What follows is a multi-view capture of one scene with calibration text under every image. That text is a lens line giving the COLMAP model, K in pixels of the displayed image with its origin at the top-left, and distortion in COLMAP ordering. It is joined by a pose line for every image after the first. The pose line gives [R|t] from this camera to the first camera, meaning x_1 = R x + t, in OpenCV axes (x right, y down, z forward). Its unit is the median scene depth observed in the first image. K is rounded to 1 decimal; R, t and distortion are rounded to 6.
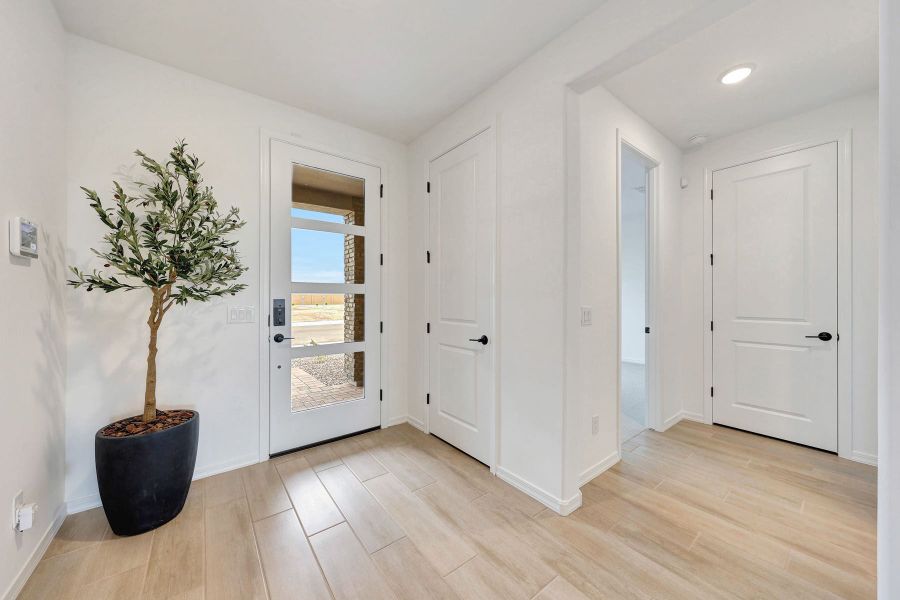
lens RADIAL K [[309.6, 0, 448.0], [0, 309.6, 297.8], [0, 0, 1]] dist [0.002268, 0.000097]
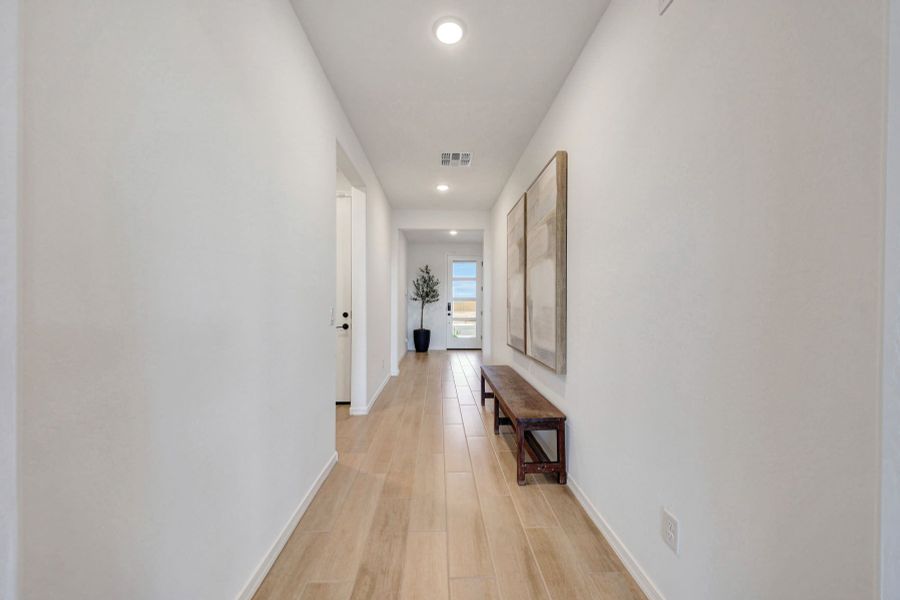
lens RADIAL K [[309.6, 0, 452.1], [0, 309.6, 303.1], [0, 0, 1]] dist [0.002268, 0.000097]
pose [[0.805818, -0.003387, -0.592154, 1.929650], [-0.002276, 0.999959, -0.008817, 0.048864], [0.592159, 0.008453, 0.805776, -2.218078]]
